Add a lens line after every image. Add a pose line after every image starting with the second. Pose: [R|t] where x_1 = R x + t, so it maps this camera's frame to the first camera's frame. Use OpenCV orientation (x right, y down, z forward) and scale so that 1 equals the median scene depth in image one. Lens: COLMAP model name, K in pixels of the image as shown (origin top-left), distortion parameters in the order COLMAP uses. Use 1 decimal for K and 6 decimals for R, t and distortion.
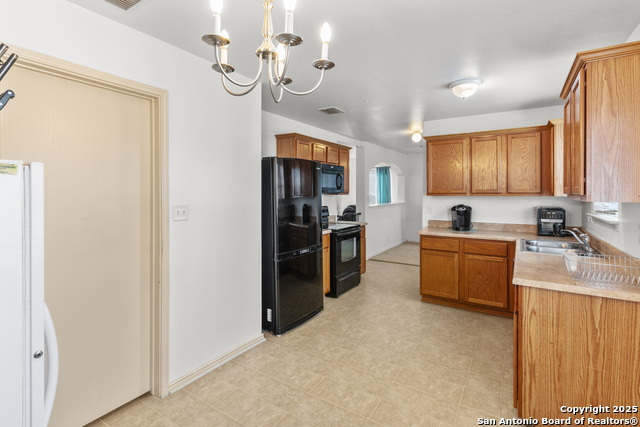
lens RADIAL K [[319.2, 0, 320.9], [0, 319.2, 192.7], [0, 0, 1]] dist [0.000603, 0.000184]
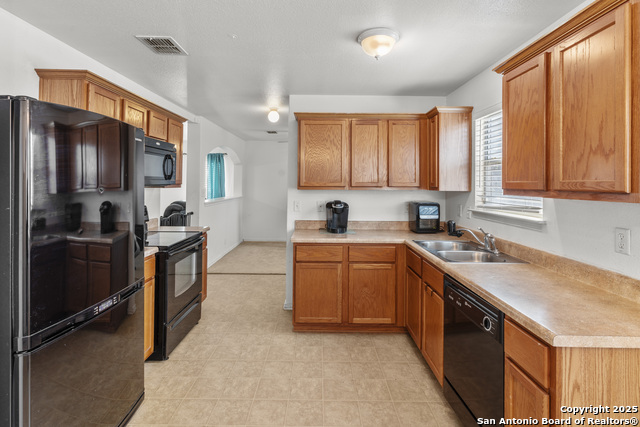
lens RADIAL K [[314.4, 0, 321.2], [0, 314.4, 181.5], [0, 0, 1]] dist [-0.000645, 0.000180]
pose [[0.844374, 0.014030, 0.535571, -0.026884], [-0.008676, 0.999884, -0.012515, -0.000860], [-0.535684, 0.005921, 0.844398, 0.346020]]
